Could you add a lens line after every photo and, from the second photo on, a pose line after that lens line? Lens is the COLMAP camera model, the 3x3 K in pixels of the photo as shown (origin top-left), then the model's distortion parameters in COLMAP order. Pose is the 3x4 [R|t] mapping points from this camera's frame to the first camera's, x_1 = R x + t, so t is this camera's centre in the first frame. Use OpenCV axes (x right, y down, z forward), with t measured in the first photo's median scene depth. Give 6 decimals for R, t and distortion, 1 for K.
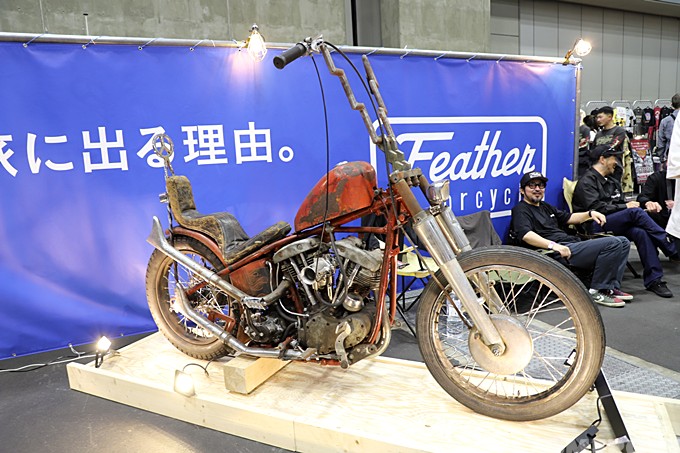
lens RADIAL K [[472.9, 0, 340.3], [0, 472.9, 226.4], [0, 0, 1]] dist [-0.047895, 0.027813]
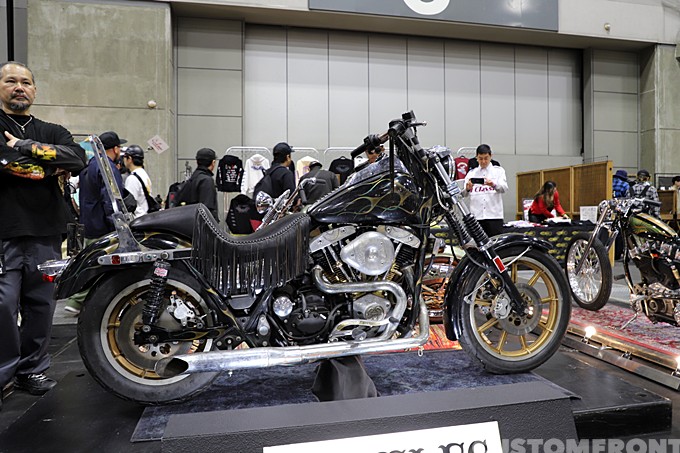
lens RADIAL K [[472.9, 0, 340.5], [0, 472.9, 224.6], [0, 0, 1]] dist [-0.047895, 0.027813]
pose [[0.975490, 0.040923, -0.216204, 0.803680], [-0.067209, 0.991012, -0.115660, -0.059470], [0.209528, 0.127356, 0.969473, 0.294389]]
